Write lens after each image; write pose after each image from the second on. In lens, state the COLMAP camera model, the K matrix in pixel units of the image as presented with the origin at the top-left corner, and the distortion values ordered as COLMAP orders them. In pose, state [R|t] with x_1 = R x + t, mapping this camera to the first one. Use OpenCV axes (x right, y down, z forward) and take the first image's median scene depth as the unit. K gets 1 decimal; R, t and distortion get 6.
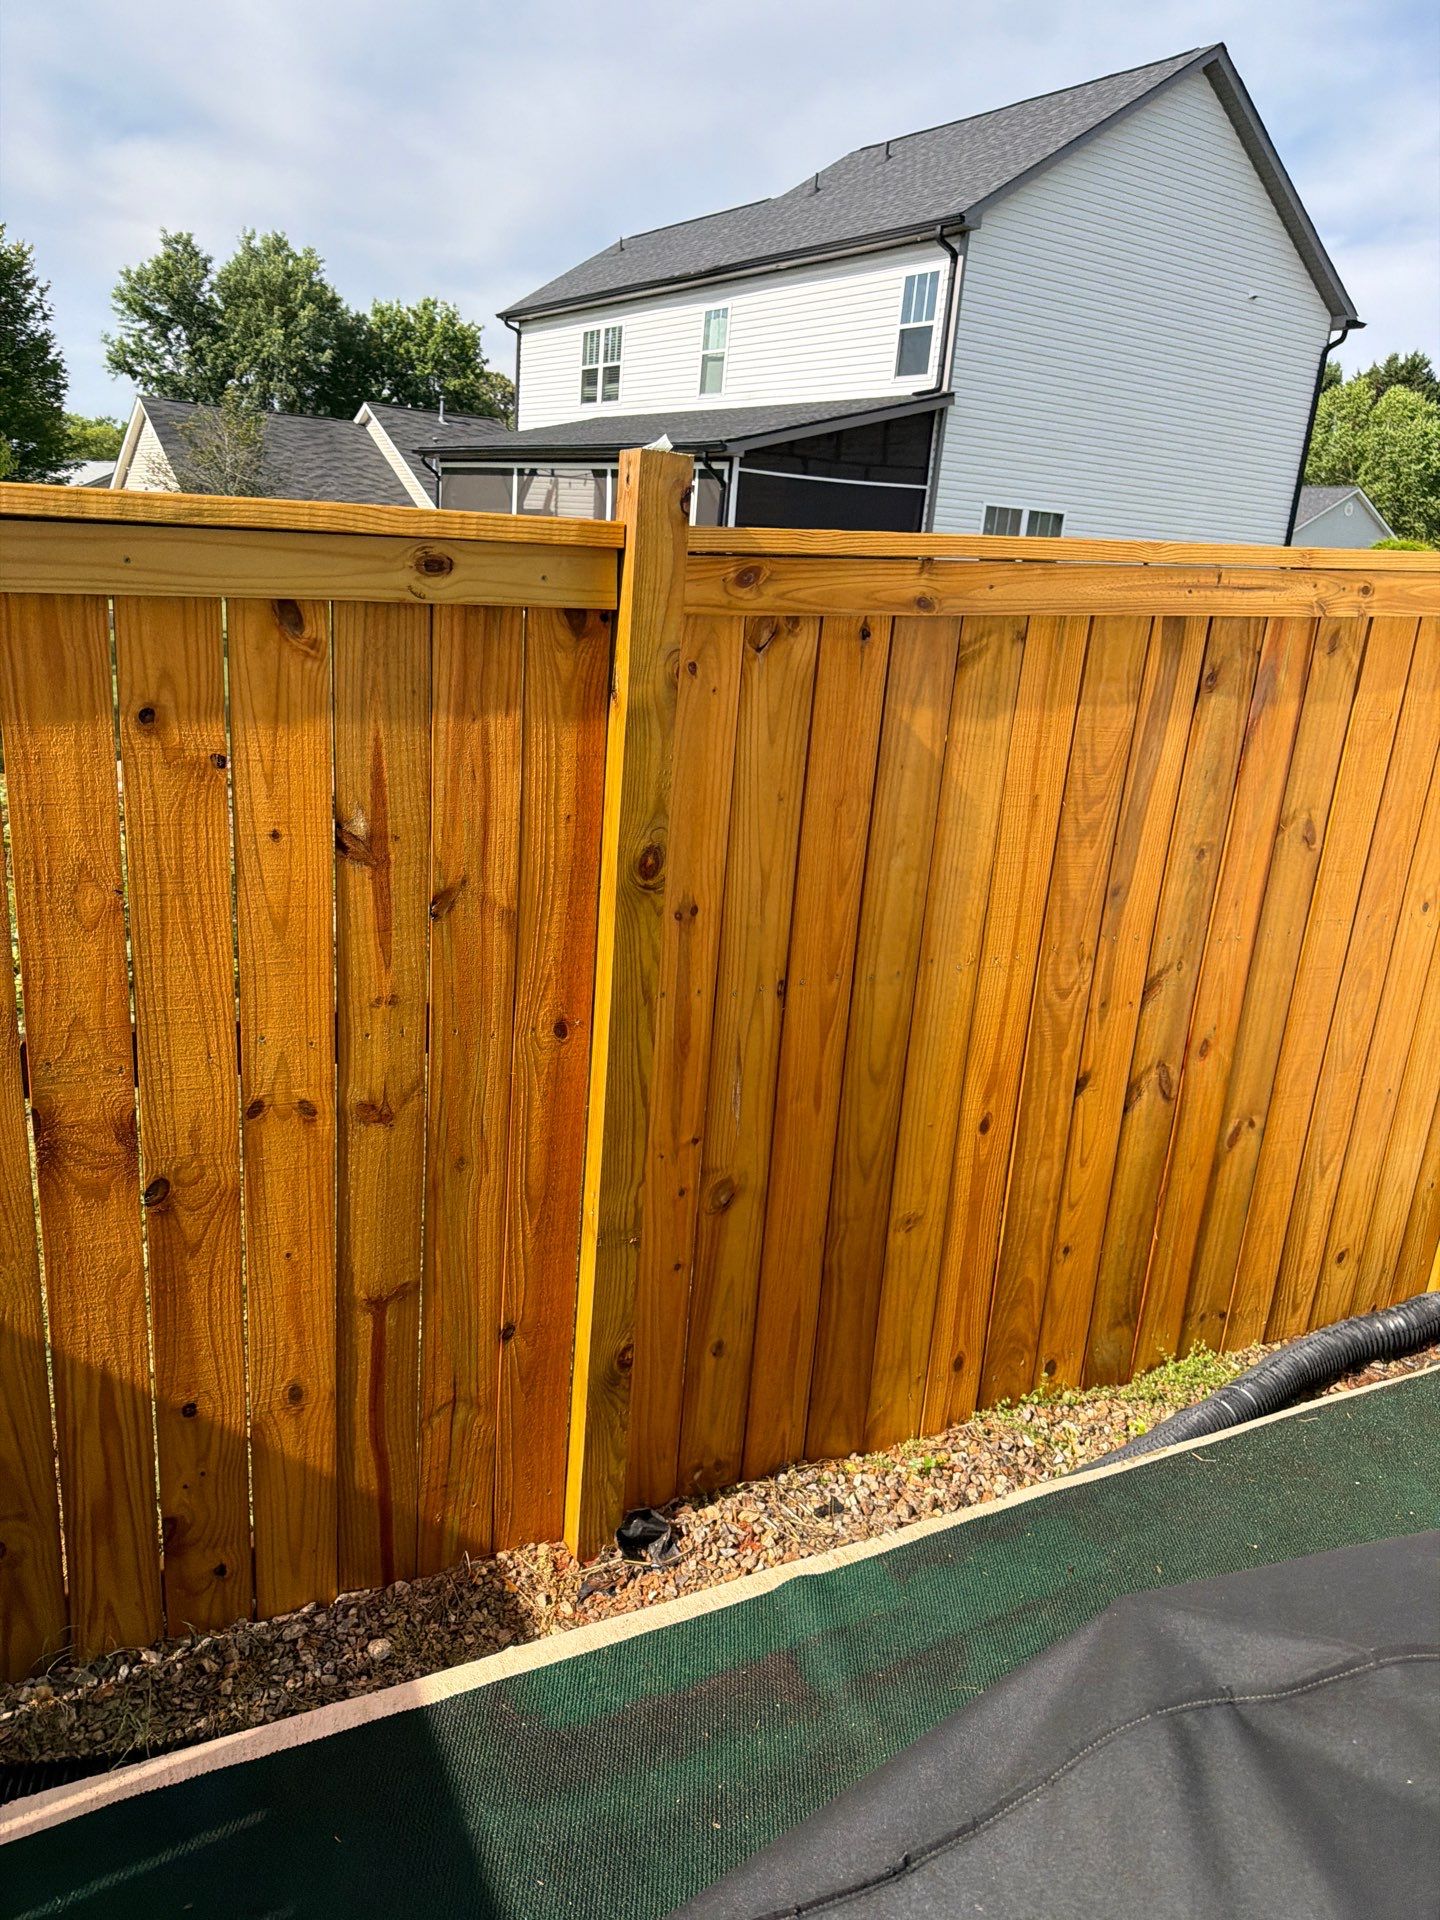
lens RADIAL K [[1342.1, 0, 698.1], [0, 1342.1, 946.6], [0, 0, 1]] dist [0.064652, -0.082079]
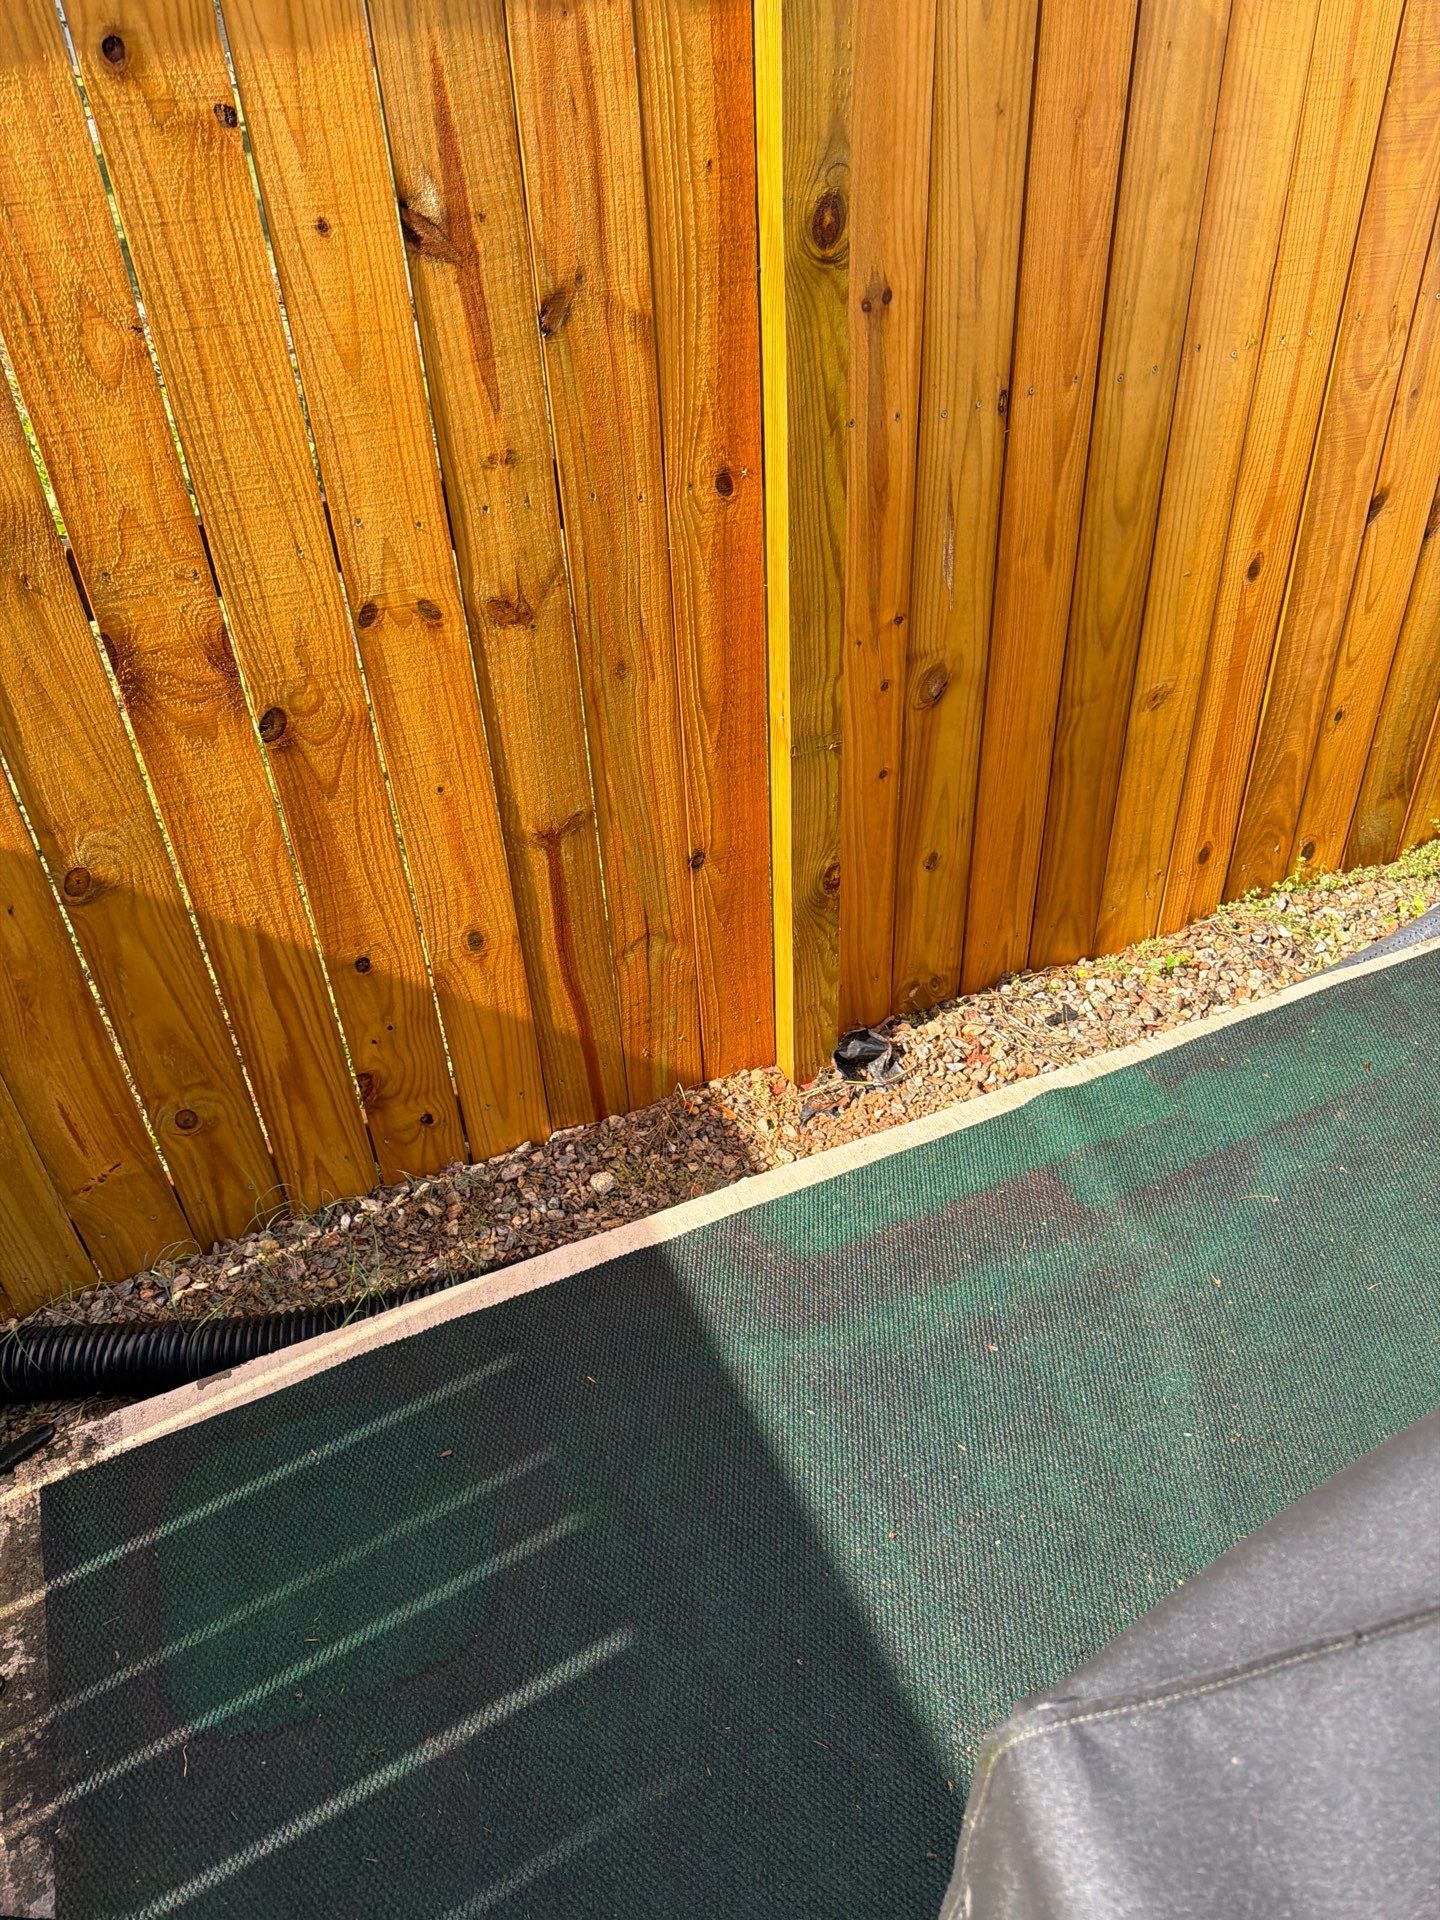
lens RADIAL K [[1342.1, 0, 720.9], [0, 1342.1, 949.2], [0, 0, 1]] dist [0.064652, -0.082079]
pose [[0.992858, -0.068803, -0.097461, -0.045320], [0.097626, 0.938116, 0.332276, 0.052219], [0.068568, -0.339418, 0.938133, 0.161967]]
